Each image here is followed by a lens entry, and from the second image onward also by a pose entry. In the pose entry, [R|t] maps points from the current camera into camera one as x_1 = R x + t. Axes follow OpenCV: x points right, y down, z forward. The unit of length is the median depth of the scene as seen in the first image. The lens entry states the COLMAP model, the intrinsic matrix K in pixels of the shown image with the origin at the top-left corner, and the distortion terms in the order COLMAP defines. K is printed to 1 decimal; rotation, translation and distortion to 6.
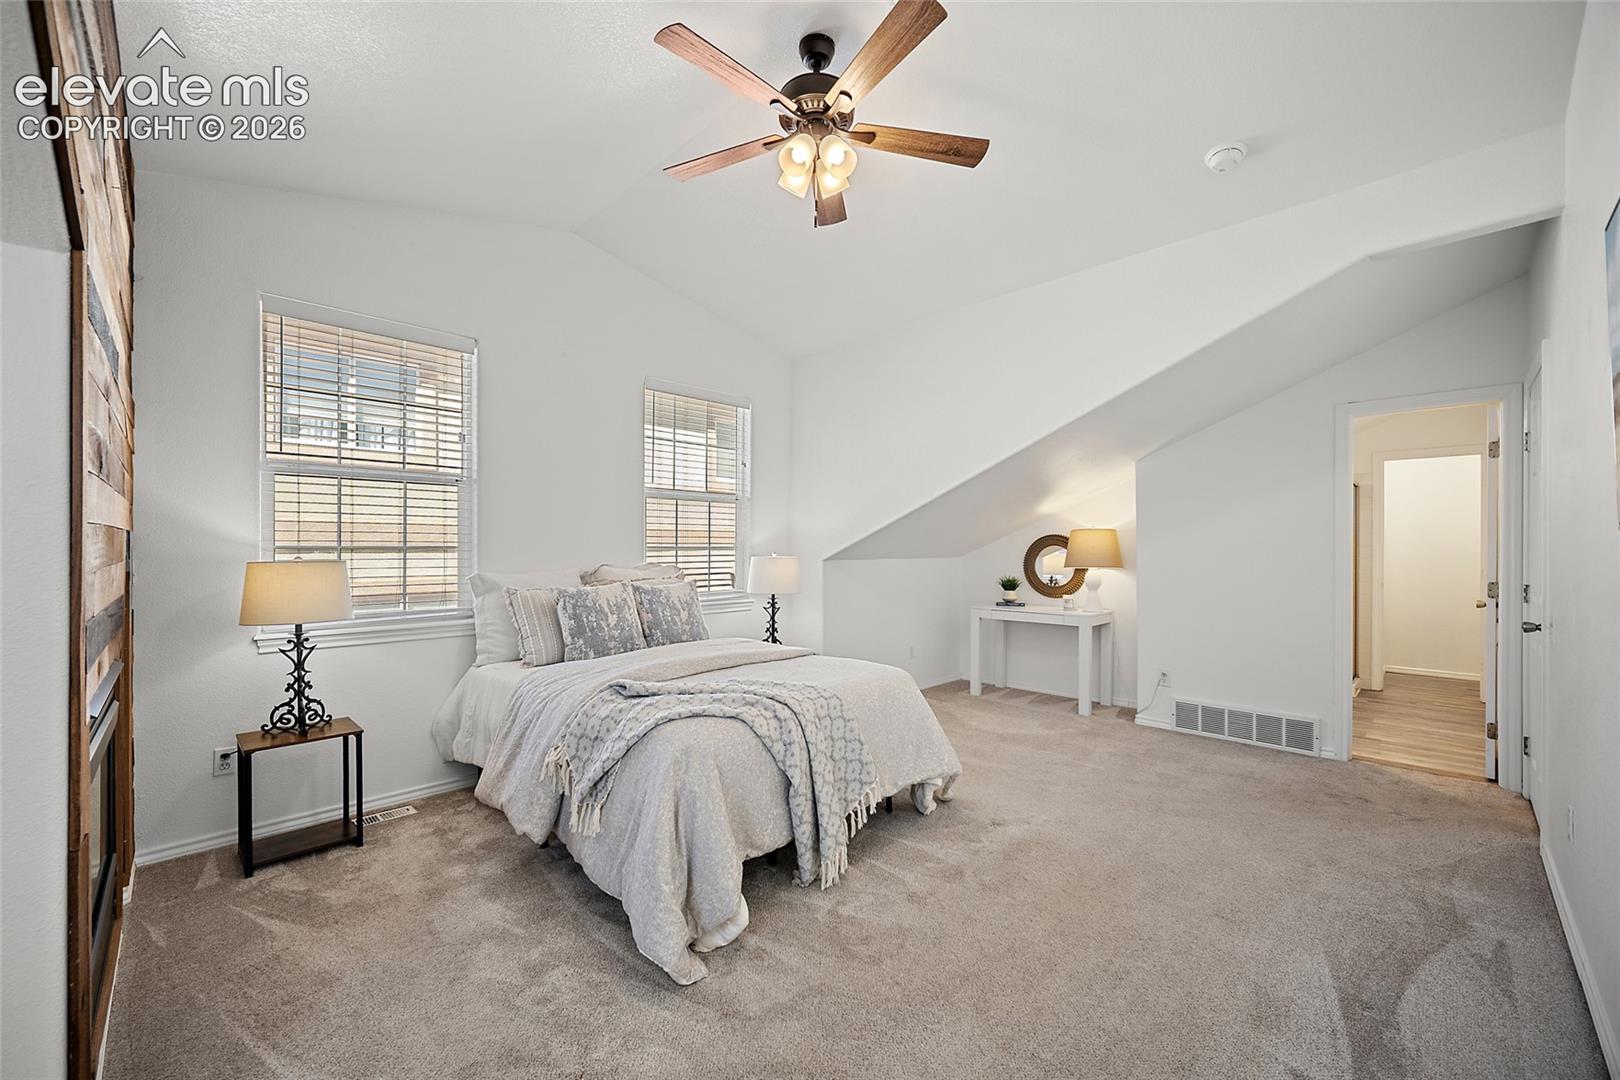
lens RADIAL K [[634.6, 0, 795.4], [0, 634.6, 550.0], [0, 0, 1]] dist [-0.005358, 0.000720]
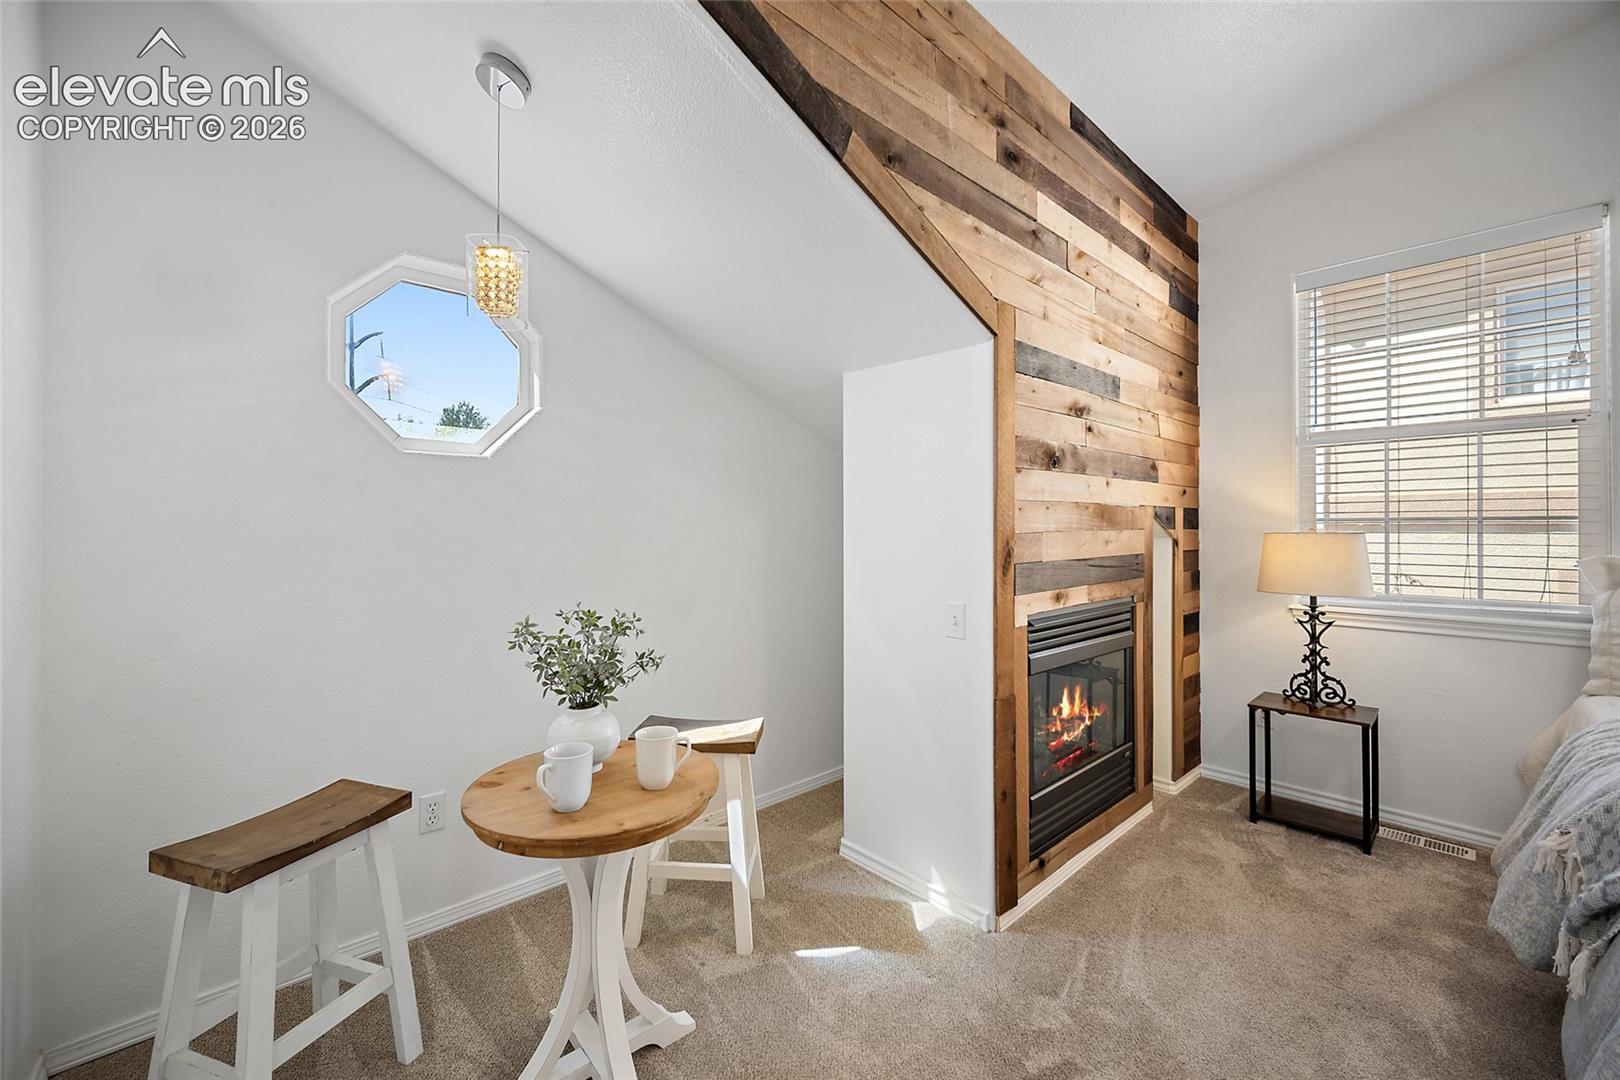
lens RADIAL K [[634.6, 0, 797.1], [0, 634.6, 523.8], [0, 0, 1]] dist [-0.005358, 0.000720]
pose [[-0.030364, -0.007110, -0.999514, 0.227919], [-0.000259, 0.999975, -0.007106, 0.010342], [0.999539, 0.000043, -0.030365, 0.224071]]
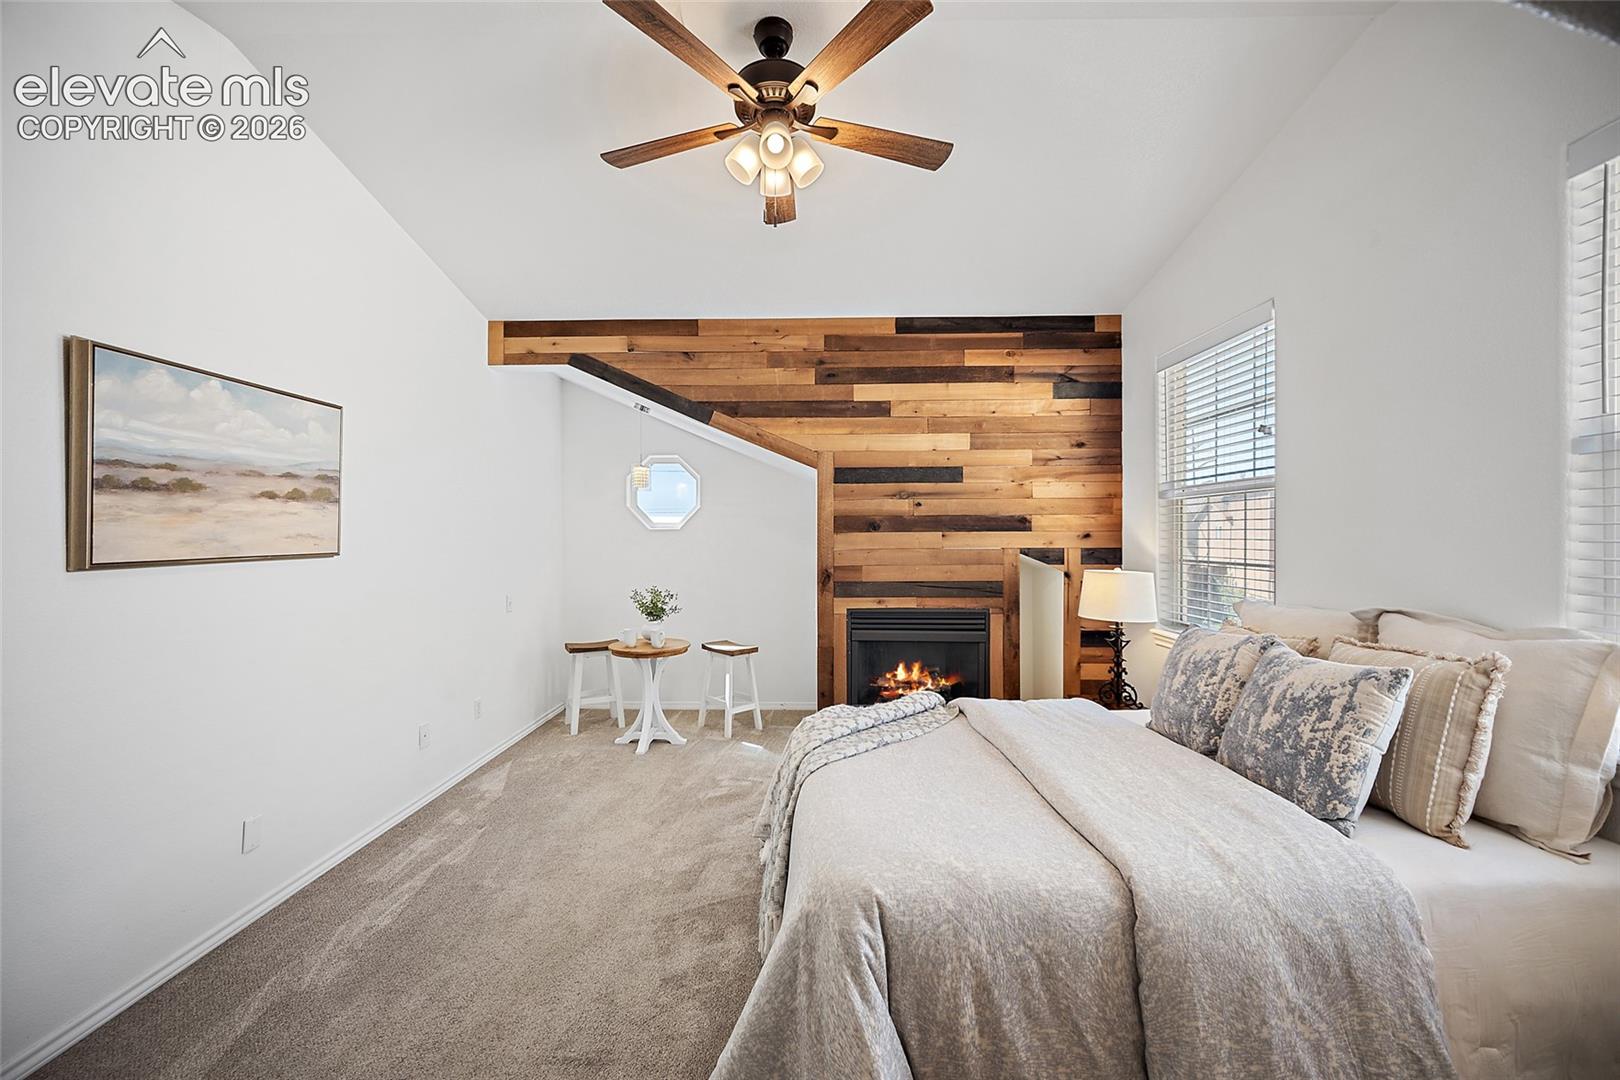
lens RADIAL K [[634.6, 0, 805.9], [0, 634.6, 537.3], [0, 0, 1]] dist [-0.005358, 0.000720]
pose [[-0.702373, 0.006928, -0.711775, 0.568174], [0.001597, 0.999965, 0.008157, -0.062980], [0.711807, 0.004592, -0.702360, 1.452063]]
